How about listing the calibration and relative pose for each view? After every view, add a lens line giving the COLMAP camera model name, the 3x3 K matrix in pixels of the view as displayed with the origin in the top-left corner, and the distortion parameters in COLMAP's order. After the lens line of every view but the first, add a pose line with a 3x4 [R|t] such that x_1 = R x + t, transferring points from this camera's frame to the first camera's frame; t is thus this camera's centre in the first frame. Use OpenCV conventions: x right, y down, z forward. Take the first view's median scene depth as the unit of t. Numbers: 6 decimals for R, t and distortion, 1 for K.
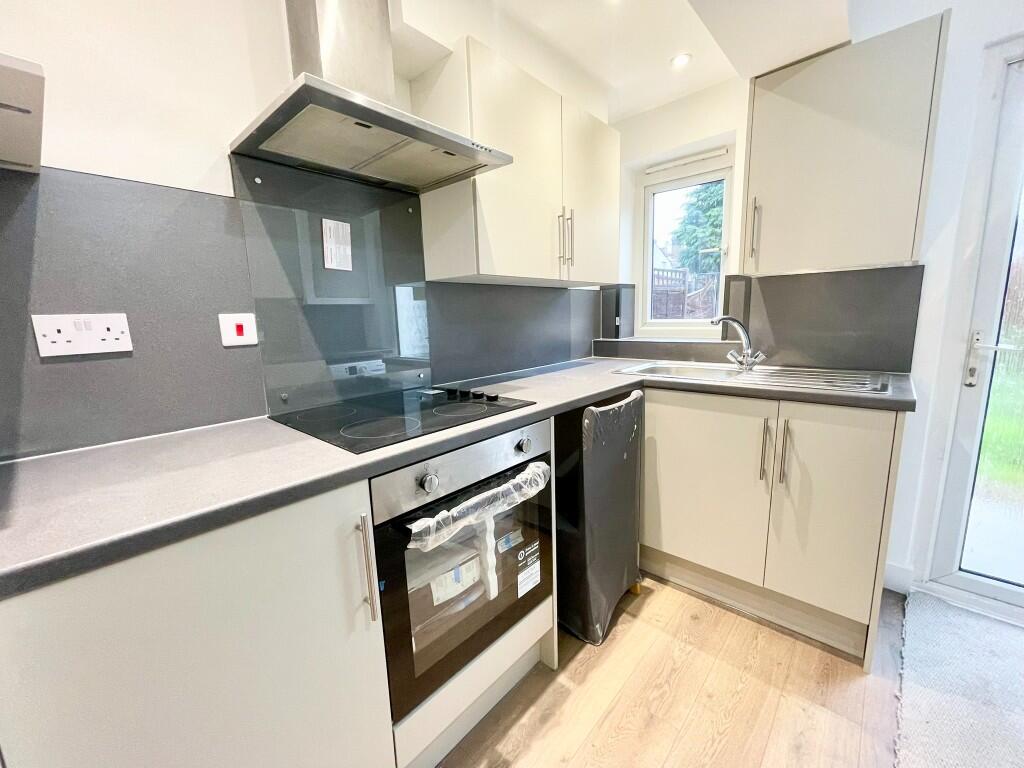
lens RADIAL K [[413.7, 0, 511.5], [0, 413.7, 385.7], [0, 0, 1]] dist [-0.003881, 0.000838]
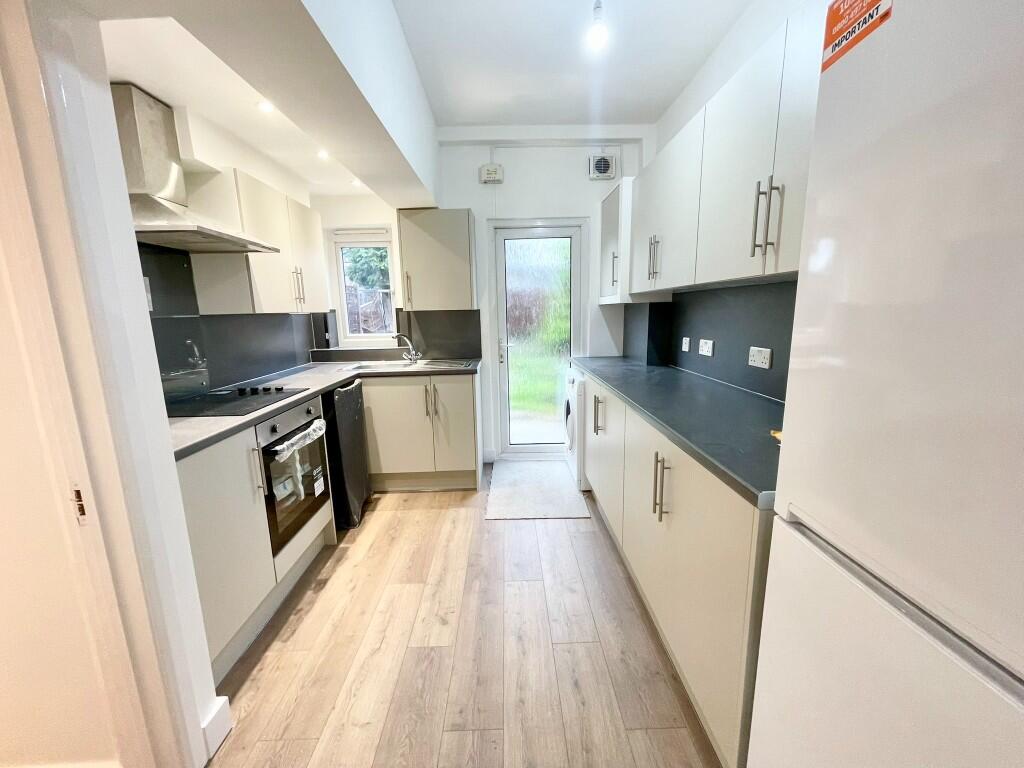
lens RADIAL K [[413.7, 0, 513.8], [0, 413.7, 384.9], [0, 0, 1]] dist [-0.003881, 0.000838]
pose [[0.725422, -0.107861, 0.679800, -0.453522], [0.117076, 0.992589, 0.032557, 0.063880], [-0.678274, 0.055971, 0.732674, -0.790243]]
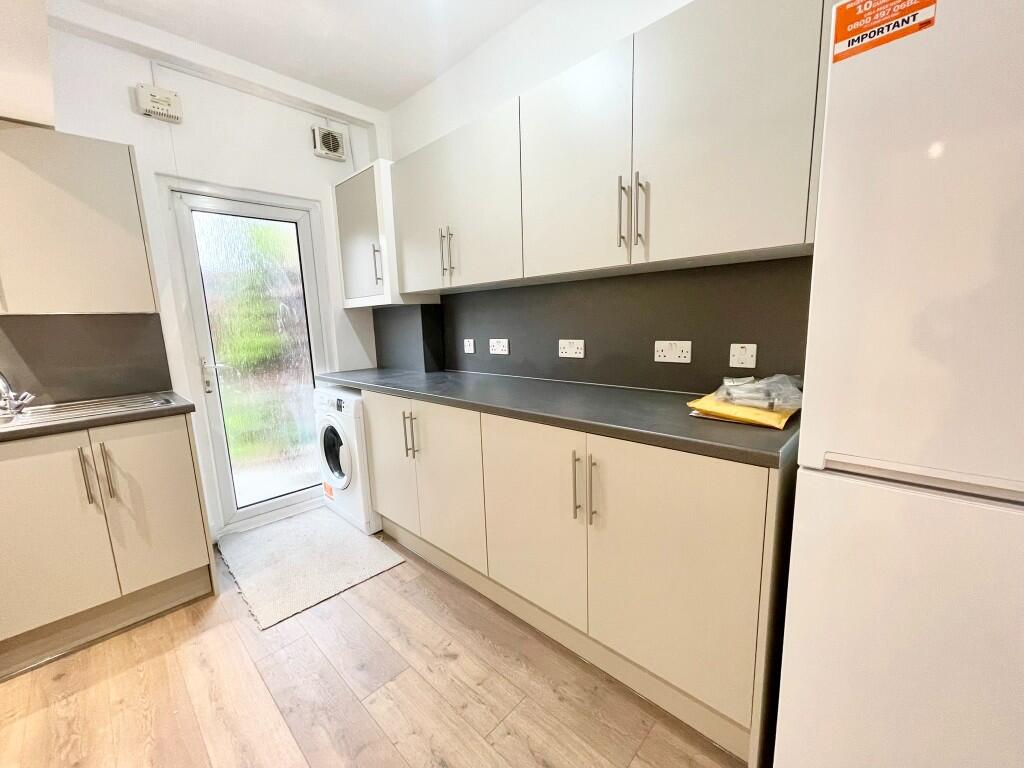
lens RADIAL K [[413.7, 0, 514.9], [0, 413.7, 385.5], [0, 0, 1]] dist [-0.003881, 0.000838]
pose [[0.021447, -0.131815, 0.991042, -0.427024], [0.203350, 0.971124, 0.124765, 0.016809], [-0.978871, 0.198852, 0.047632, -0.215365]]
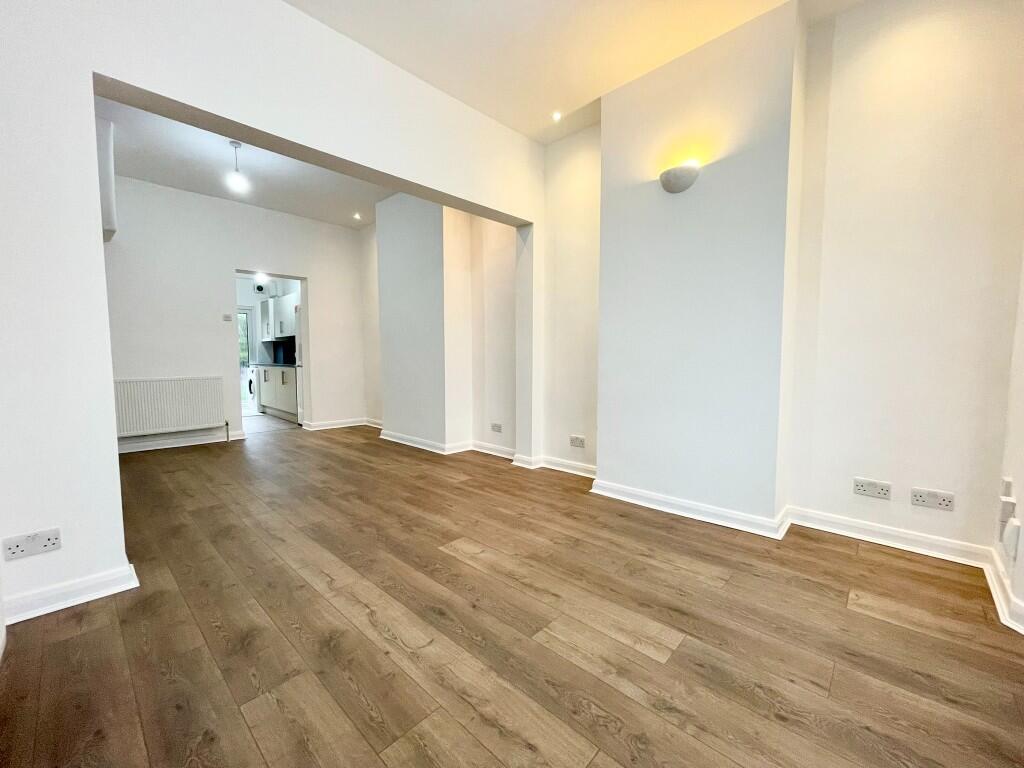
lens RADIAL K [[413.7, 0, 512.1], [0, 413.7, 387.8], [0, 0, 1]] dist [-0.003881, 0.000838]
pose [[0.040495, -0.046982, 0.998075, -4.184063], [0.170090, 0.984639, 0.039448, 0.761504], [-0.984596, 0.168165, 0.047864, -3.083250]]
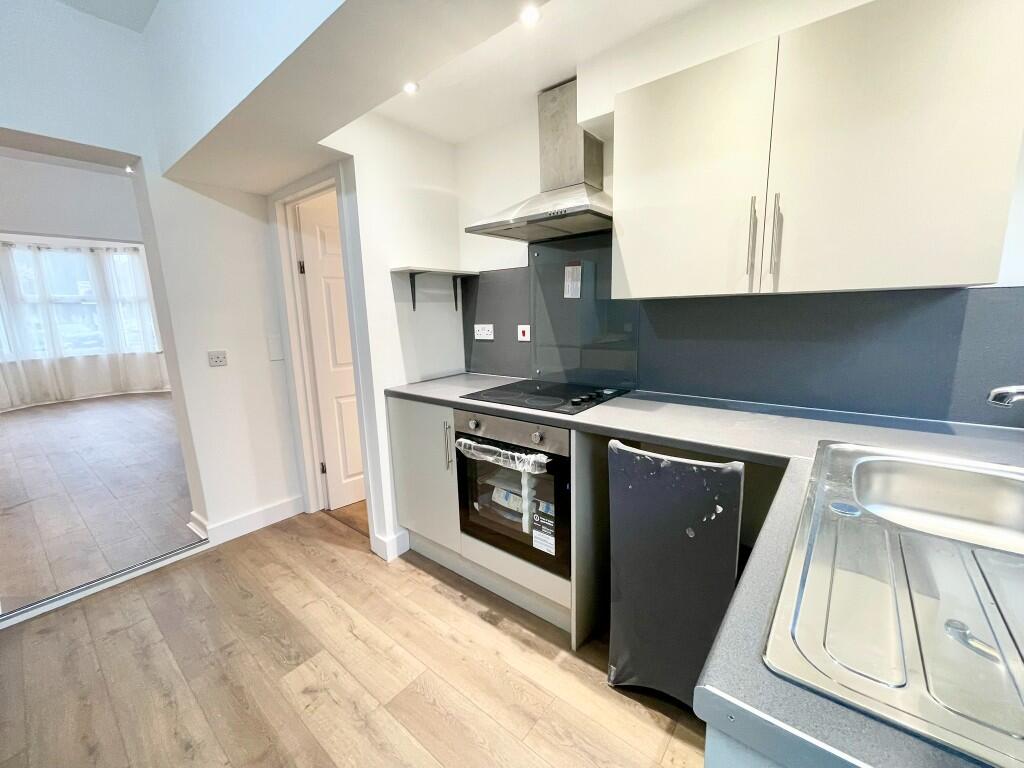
lens RADIAL K [[413.7, 0, 511.3], [0, 413.7, 384.2], [0, 0, 1]] dist [-0.003881, 0.000838]
pose [[0.053830, 0.204586, -0.977367, 1.062922], [-0.140527, 0.970598, 0.195429, -0.222923], [0.988612, 0.126827, 0.080997, 0.649017]]
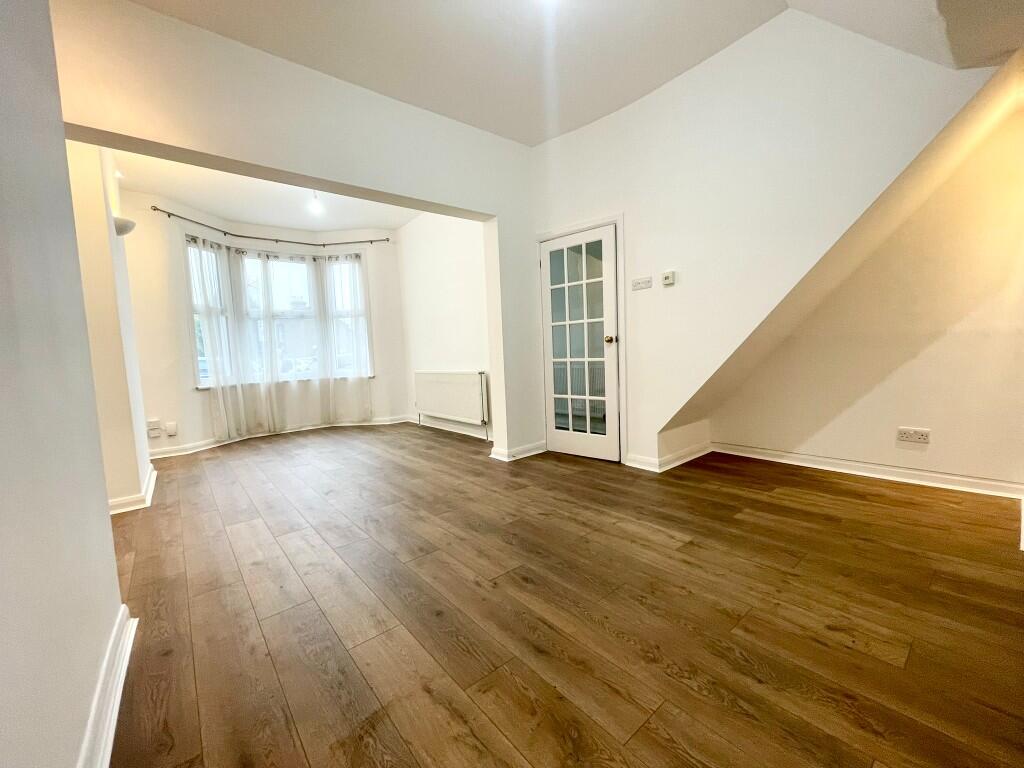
lens RADIAL K [[413.7, 0, 510.8], [0, 413.7, 384.2], [0, 0, 1]] dist [-0.003881, 0.000838]
pose [[-0.167725, 0.108646, -0.979829, -0.347019], [-0.116706, 0.984731, 0.129167, 0.370866], [0.978902, 0.136016, -0.152484, -1.278035]]
